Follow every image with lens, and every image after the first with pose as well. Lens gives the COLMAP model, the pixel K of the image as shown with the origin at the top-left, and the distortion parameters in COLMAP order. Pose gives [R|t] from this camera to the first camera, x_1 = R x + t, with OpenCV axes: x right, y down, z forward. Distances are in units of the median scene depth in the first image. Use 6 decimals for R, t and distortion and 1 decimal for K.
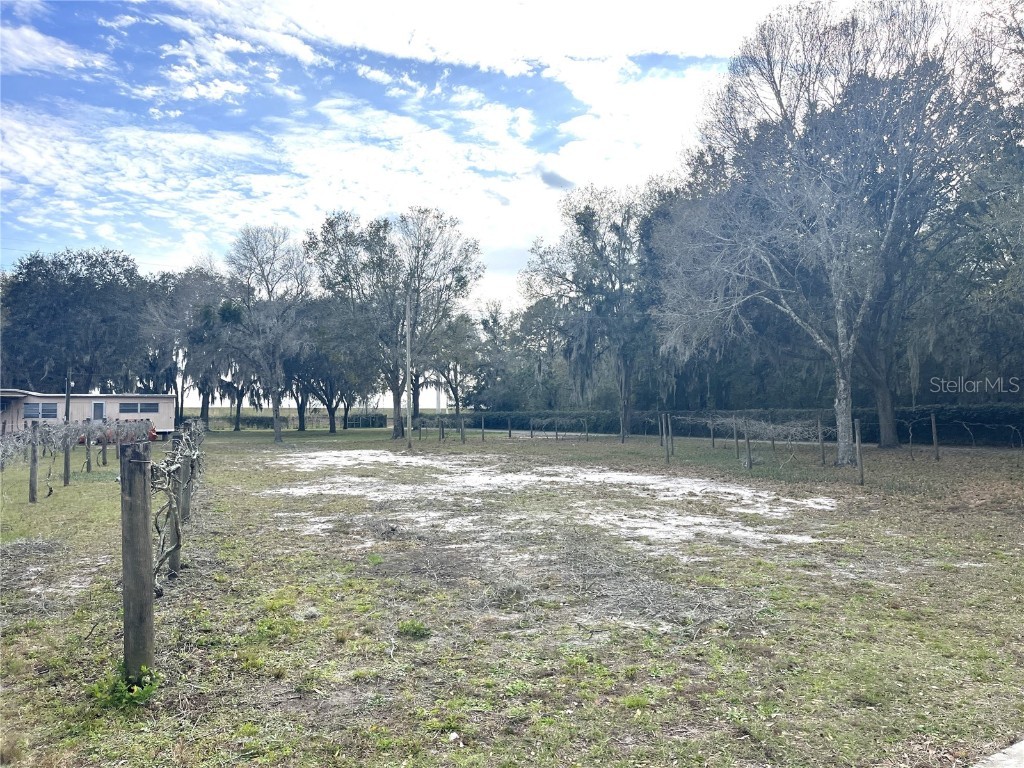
lens RADIAL K [[775.4, 0, 512.0], [0, 775.4, 384.0], [0, 0, 1]] dist [-0.003377, -0.001320]
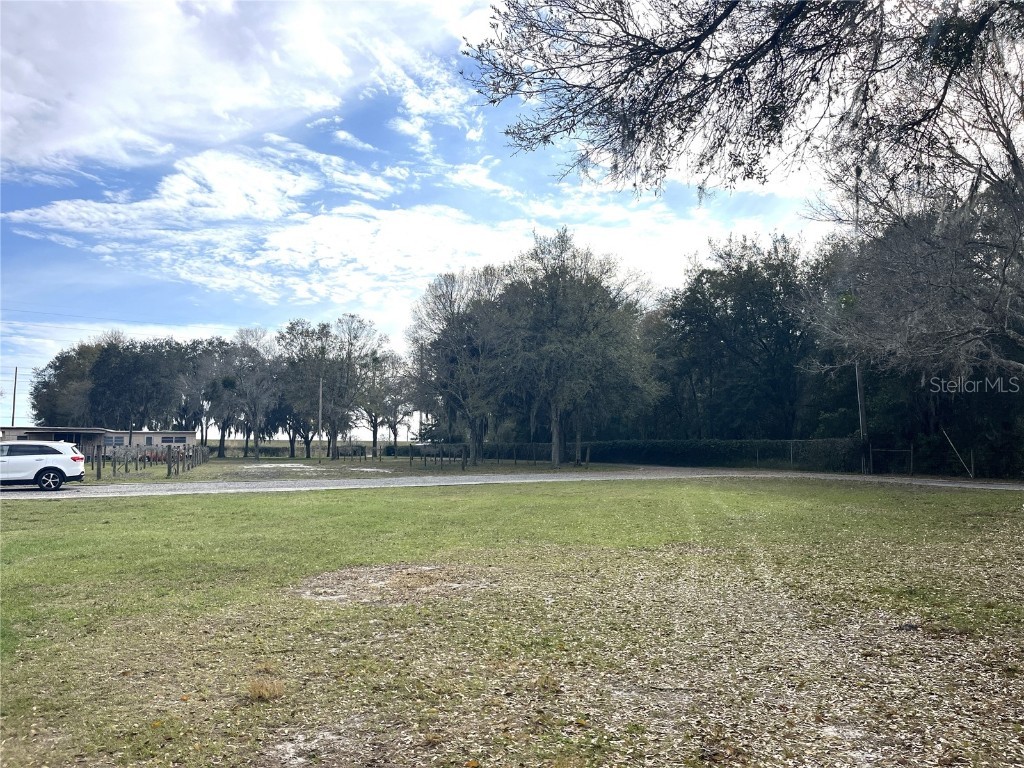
lens RADIAL K [[775.4, 0, 512.0], [0, 775.4, 384.0], [0, 0, 1]] dist [-0.003377, -0.001320]
pose [[0.999167, 0.001482, -0.040788, 0.245239], [-0.003246, 0.999061, -0.043215, -0.014733], [0.040685, 0.043312, 0.998233, -0.498941]]
